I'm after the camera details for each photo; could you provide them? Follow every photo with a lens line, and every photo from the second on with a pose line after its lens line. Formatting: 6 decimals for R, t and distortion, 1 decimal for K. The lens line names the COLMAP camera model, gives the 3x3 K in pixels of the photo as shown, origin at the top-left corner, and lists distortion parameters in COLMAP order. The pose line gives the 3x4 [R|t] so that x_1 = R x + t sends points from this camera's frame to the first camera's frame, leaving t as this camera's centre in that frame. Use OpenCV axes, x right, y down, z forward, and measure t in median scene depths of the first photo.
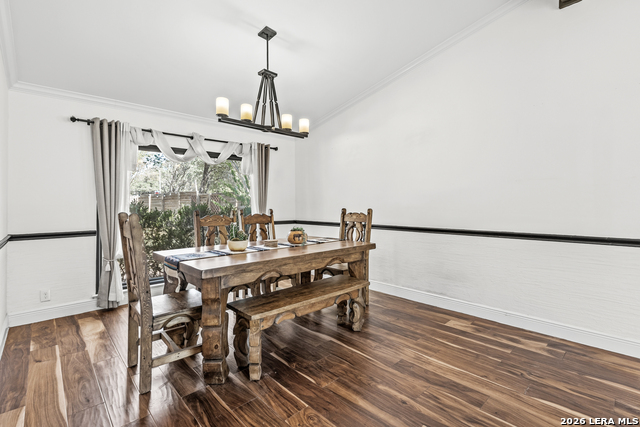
lens RADIAL K [[289.8, 0, 316.3], [0, 289.8, 208.1], [0, 0, 1]] dist [0.005574, -0.000154]
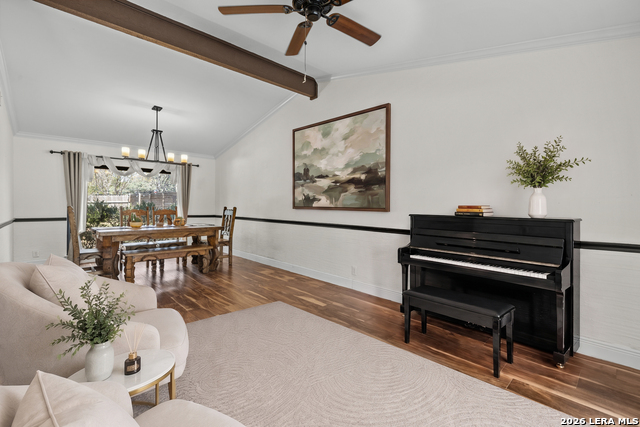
lens RADIAL K [[289.8, 0, 323.8], [0, 289.8, 215.3], [0, 0, 1]] dist [0.005574, -0.000154]
pose [[0.999889, 0.014829, 0.001729, 0.713403], [-0.014863, 0.999651, 0.021822, 0.005646], [-0.001405, -0.021845, 0.999760, -0.670960]]
